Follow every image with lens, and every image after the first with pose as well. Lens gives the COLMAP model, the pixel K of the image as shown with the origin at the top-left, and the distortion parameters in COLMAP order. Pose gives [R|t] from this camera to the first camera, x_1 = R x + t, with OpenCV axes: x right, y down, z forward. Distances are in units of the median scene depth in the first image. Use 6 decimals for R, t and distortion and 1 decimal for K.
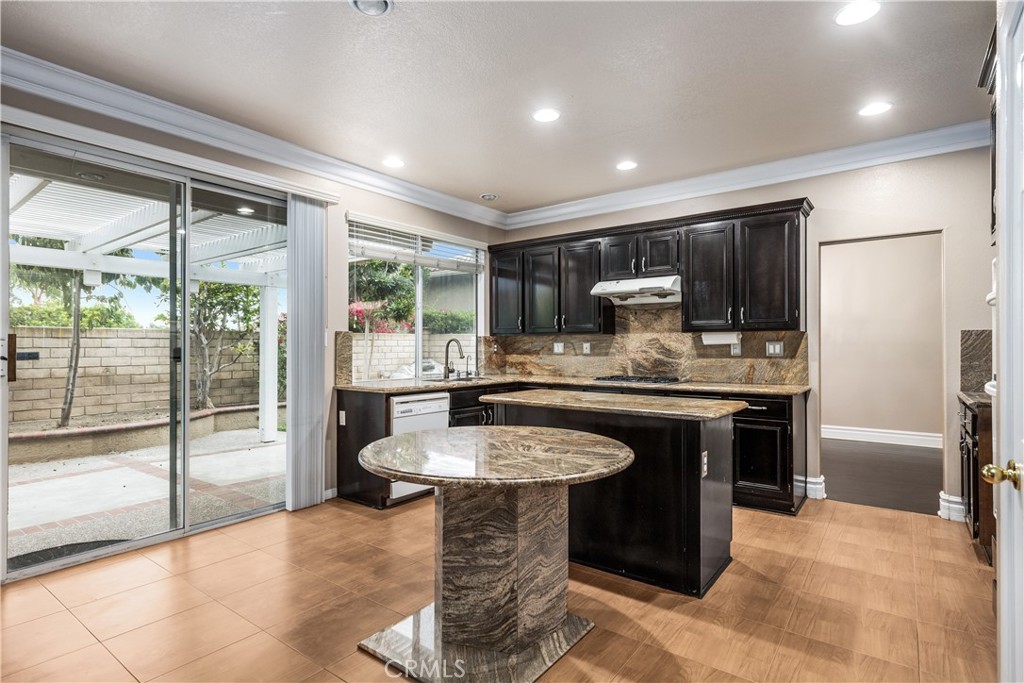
lens RADIAL K [[522.3, 0, 510.8], [0, 522.3, 345.4], [0, 0, 1]] dist [0.001796, -0.000172]
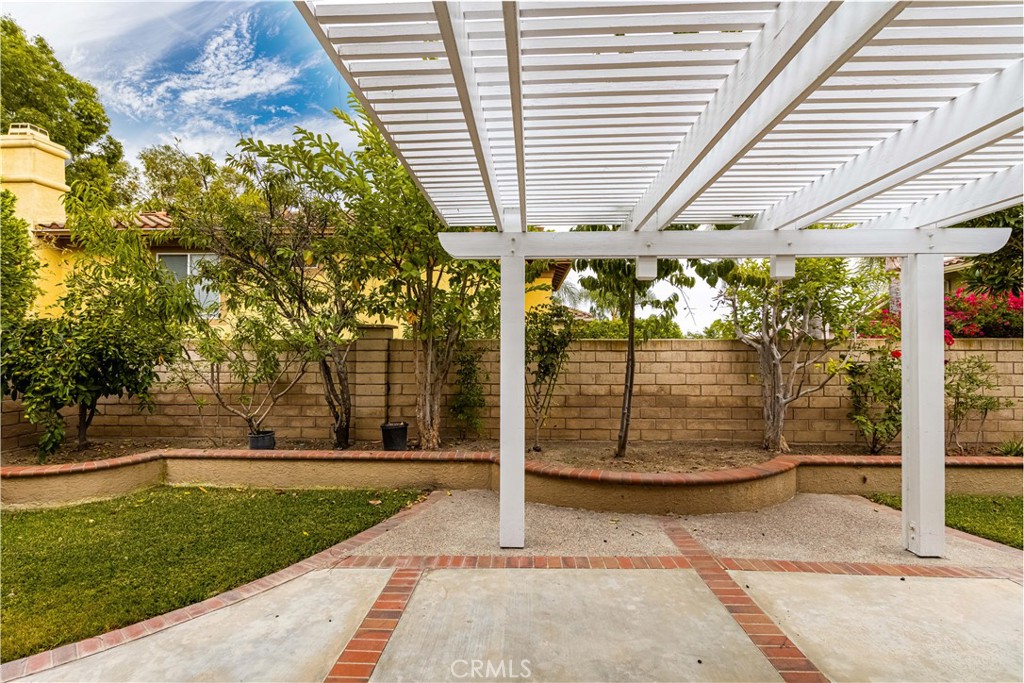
lens RADIAL K [[481.3, 0, 506.1], [0, 481.3, 342.5], [0, 0, 1]] dist [-0.000821, -0.000474]
pose [[0.571920, -0.011851, -0.820224, -0.485201], [-0.000416, 0.999891, -0.014737, -0.028430], [0.820309, 0.008769, 0.571853, 0.610292]]
